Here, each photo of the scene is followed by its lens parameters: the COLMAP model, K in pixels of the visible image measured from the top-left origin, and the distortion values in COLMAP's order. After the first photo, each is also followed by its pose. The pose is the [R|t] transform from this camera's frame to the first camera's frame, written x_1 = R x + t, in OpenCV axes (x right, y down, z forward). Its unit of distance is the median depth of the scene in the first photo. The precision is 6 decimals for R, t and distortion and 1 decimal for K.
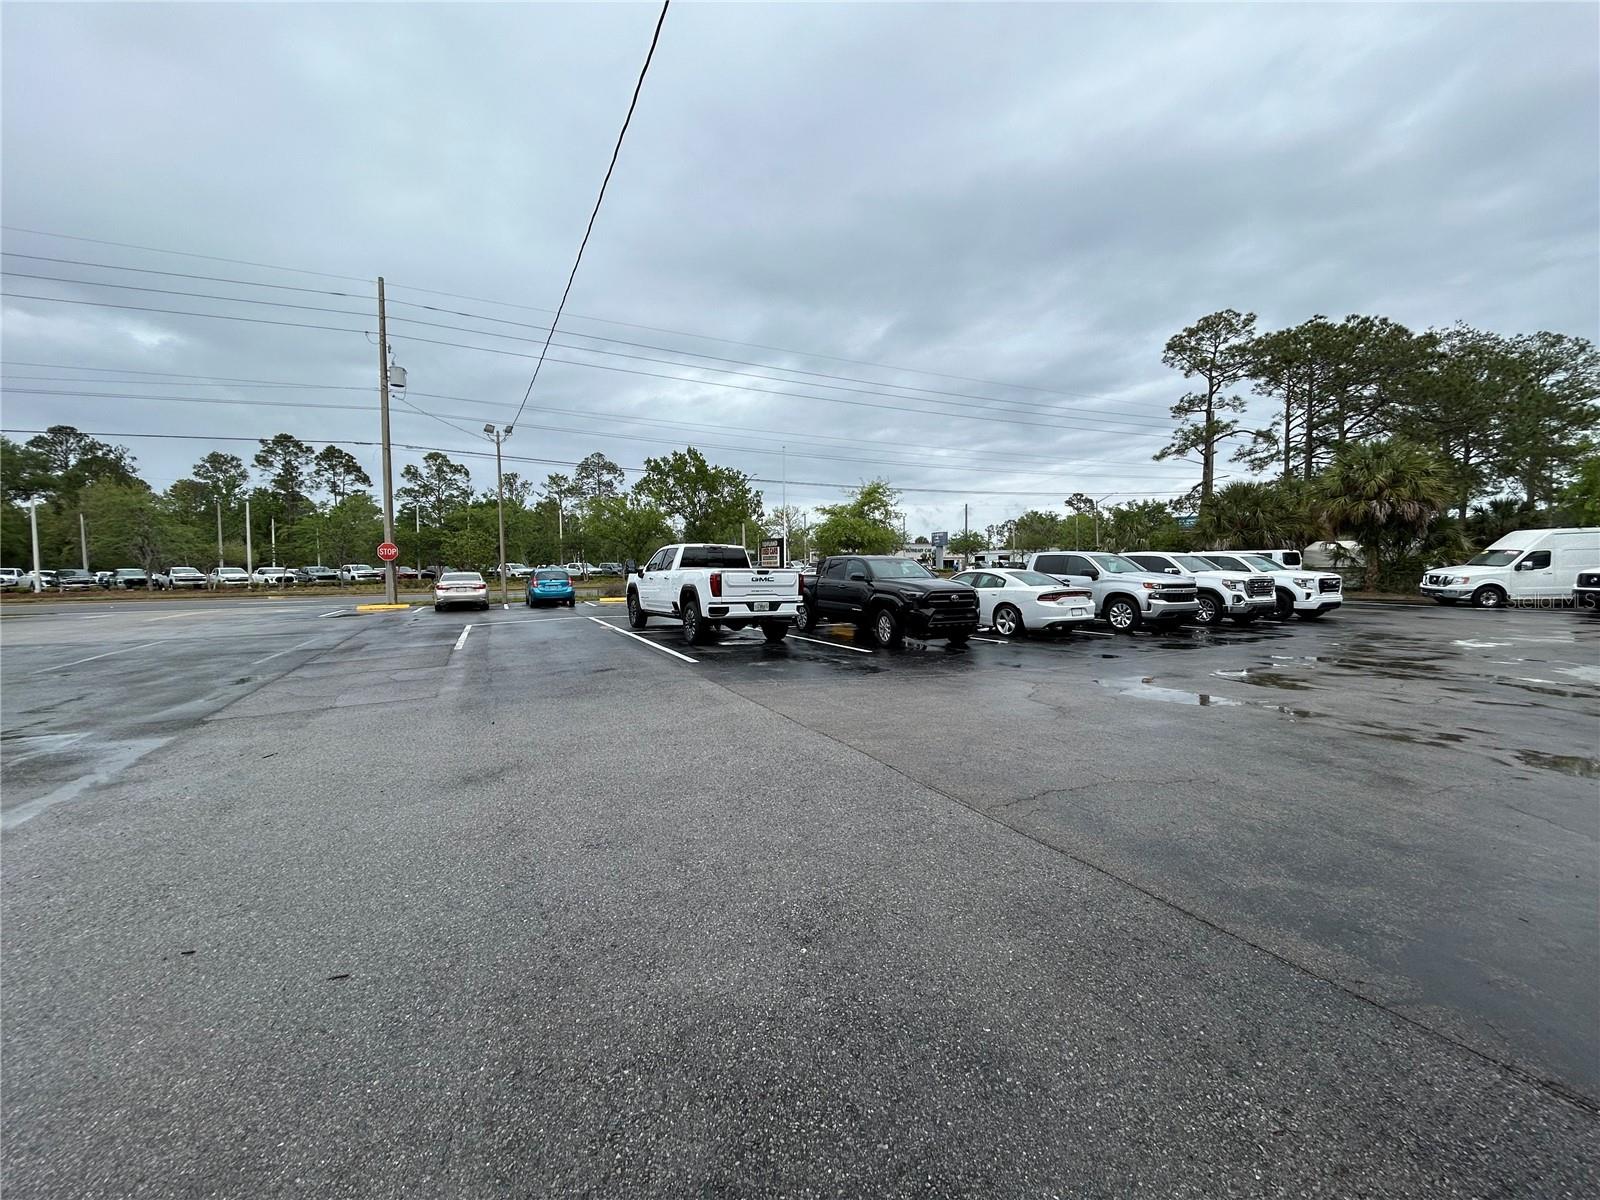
lens RADIAL K [[635.2, 0, 807.2], [0, 635.2, 596.1], [0, 0, 1]] dist [-0.007548, -0.000009]
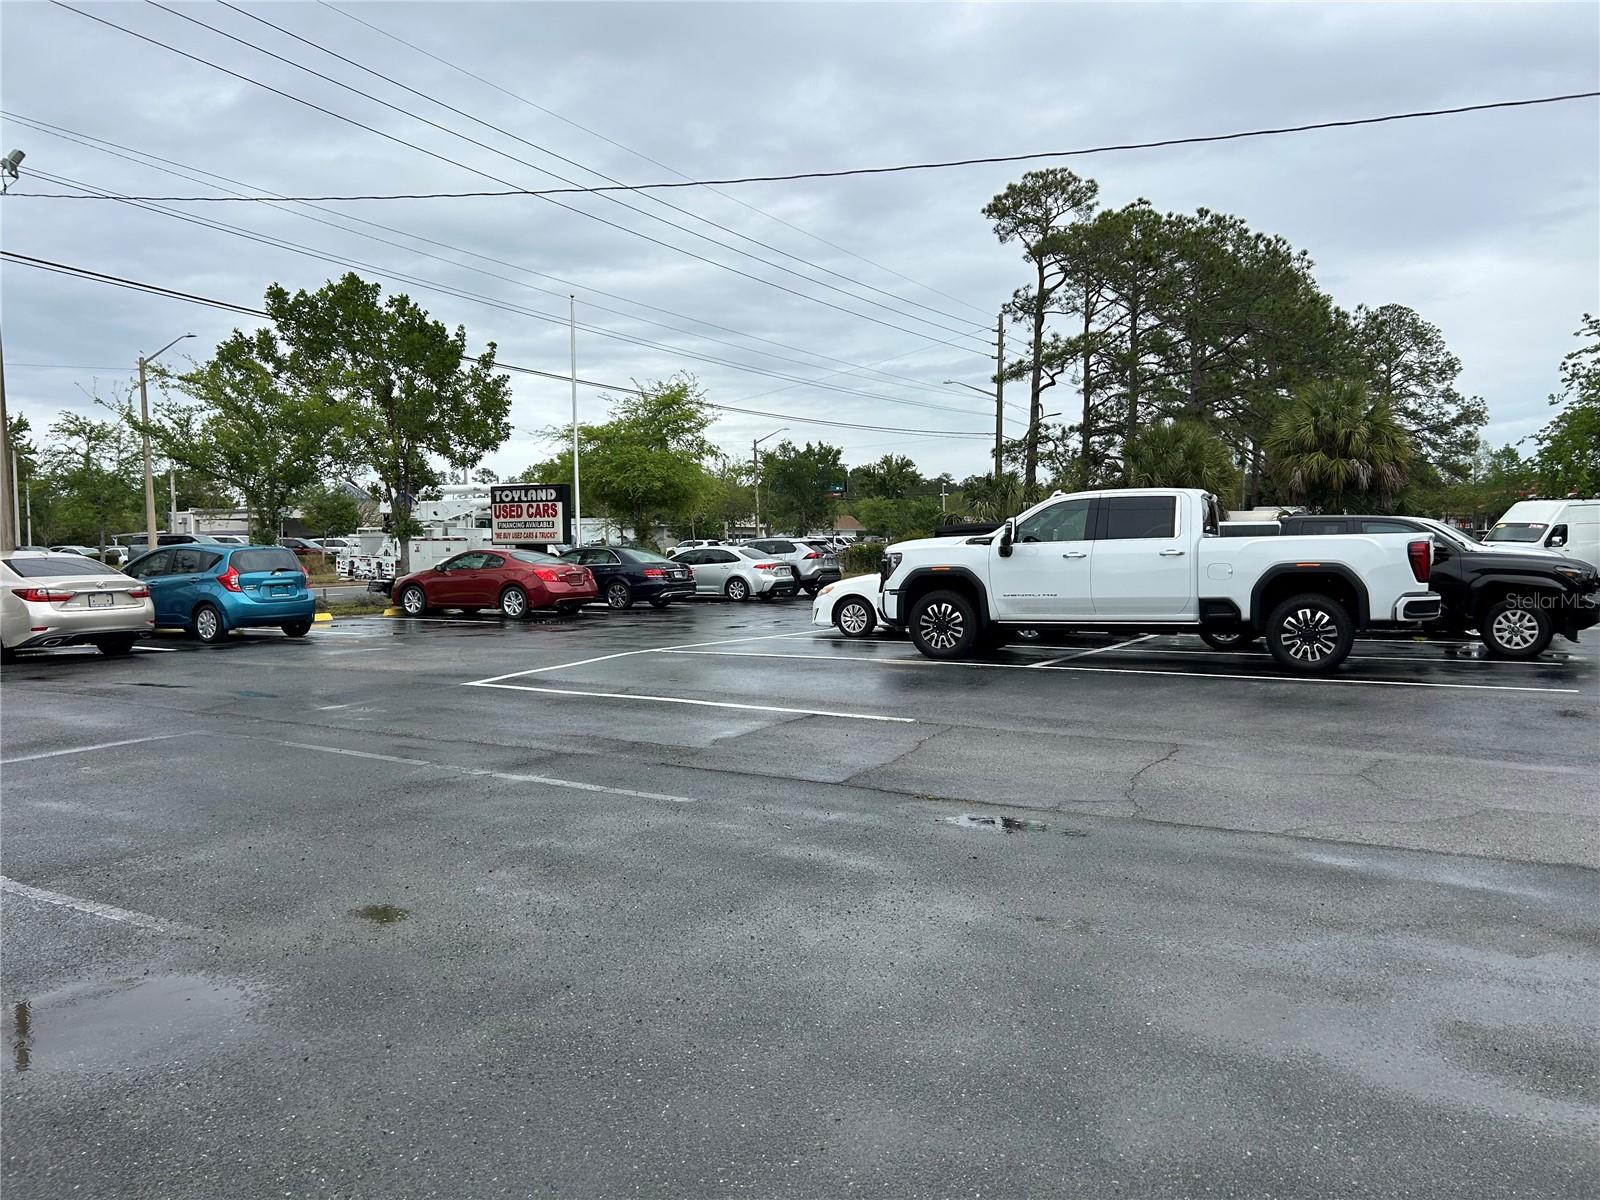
lens RADIAL K [[1191.4, 0, 814.0], [0, 1191.4, 602.5], [0, 0, 1]] dist [0.001395, -0.003197]
pose [[0.816512, -0.026686, 0.576712, -0.363086], [0.030172, 0.999538, 0.003533, -0.000419], [-0.576540, 0.014516, 0.816940, 0.136584]]
